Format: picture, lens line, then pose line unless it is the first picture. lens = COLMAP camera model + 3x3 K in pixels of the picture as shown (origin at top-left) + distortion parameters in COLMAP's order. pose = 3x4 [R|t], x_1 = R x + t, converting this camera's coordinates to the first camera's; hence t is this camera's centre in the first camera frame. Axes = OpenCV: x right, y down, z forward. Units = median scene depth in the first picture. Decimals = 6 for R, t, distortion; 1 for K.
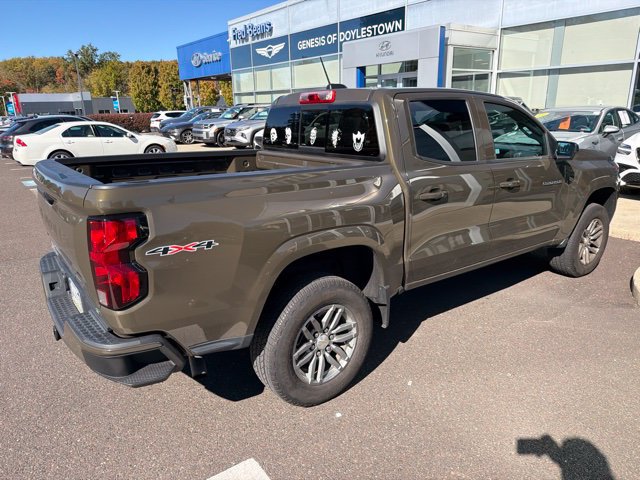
lens RADIAL K [[449.8, 0, 315.2], [0, 449.8, 238.4], [0, 0, 1]] dist [0.022012, -0.029568]
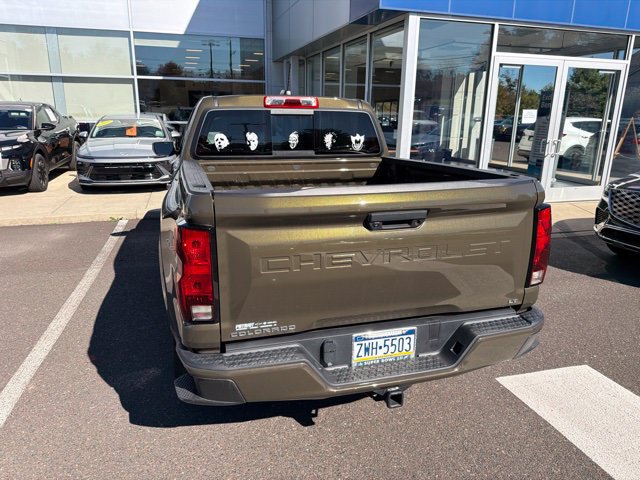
lens RADIAL K [[449.8, 0, 312.8], [0, 449.8, 241.5], [0, 0, 1]] dist [0.022012, -0.029568]
pose [[0.348027, -0.225724, 0.909905, -0.285487], [0.235171, 0.960567, 0.148342, -0.043810], [-0.907509, 0.162356, 0.387387, 0.179065]]
